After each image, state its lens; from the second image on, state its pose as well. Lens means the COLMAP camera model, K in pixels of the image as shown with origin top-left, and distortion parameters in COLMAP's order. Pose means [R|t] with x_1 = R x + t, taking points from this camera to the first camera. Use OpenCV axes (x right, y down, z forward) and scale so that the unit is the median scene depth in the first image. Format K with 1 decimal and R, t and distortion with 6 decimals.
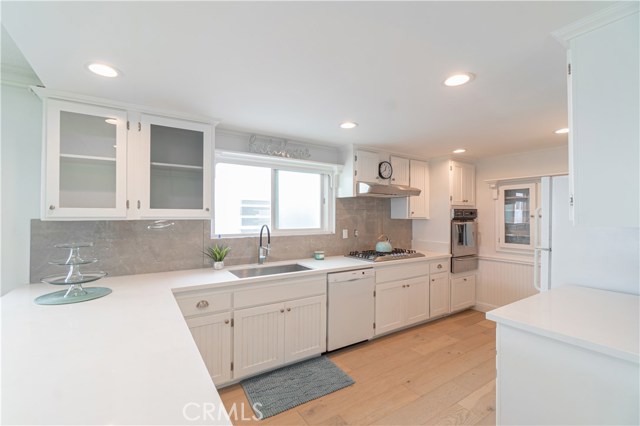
lens RADIAL K [[279.2, 0, 315.5], [0, 279.2, 212.5], [0, 0, 1]] dist [0.000197, -0.000606]
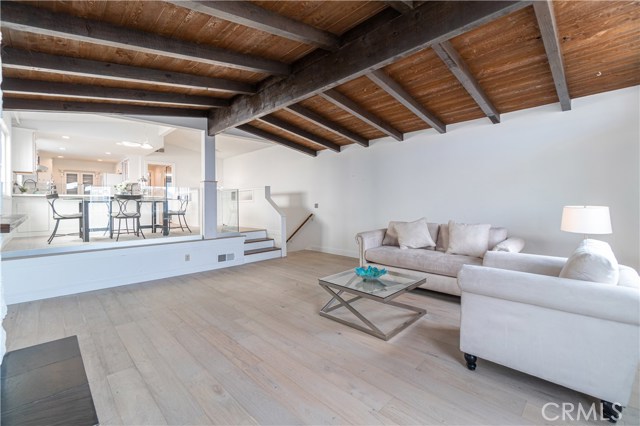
lens RADIAL K [[279.2, 0, 315.5], [0, 279.2, 212.5], [0, 0, 1]] dist [0.000197, -0.000606]
pose [[-0.194306, -0.032592, 0.980399, -2.533035], [-0.005451, 0.999468, 0.032145, 0.201913], [-0.980926, 0.000902, -0.194381, -0.822355]]
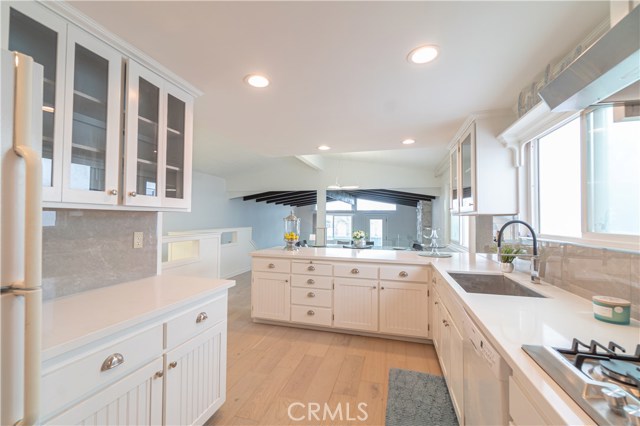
lens RADIAL K [[279.2, 0, 315.5], [0, 279.2, 212.5], [0, 0, 1]] dist [0.000197, -0.000606]
pose [[-0.754865, -0.022685, -0.655488, 0.512940], [-0.000216, 0.999410, -0.034338, 0.038587], [0.655880, -0.025779, -0.754425, 0.961737]]
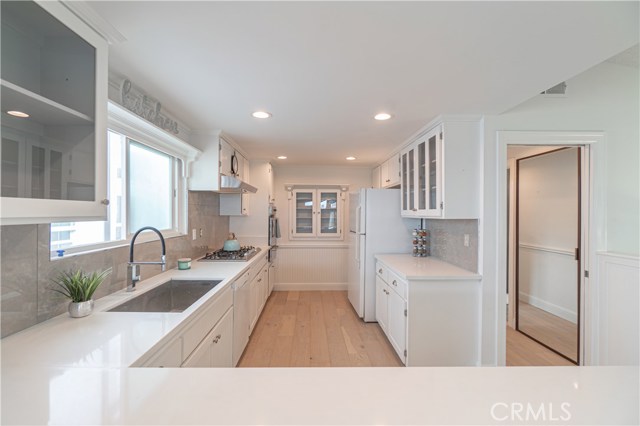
lens RADIAL K [[279.2, 0, 315.5], [0, 279.2, 212.5], [0, 0, 1]] dist [0.000197, -0.000606]
pose [[0.523849, -0.000799, 0.851811, -0.424482], [-0.012623, 0.999882, 0.008701, -0.000212], [-0.851718, -0.015310, 0.523777, 0.267108]]
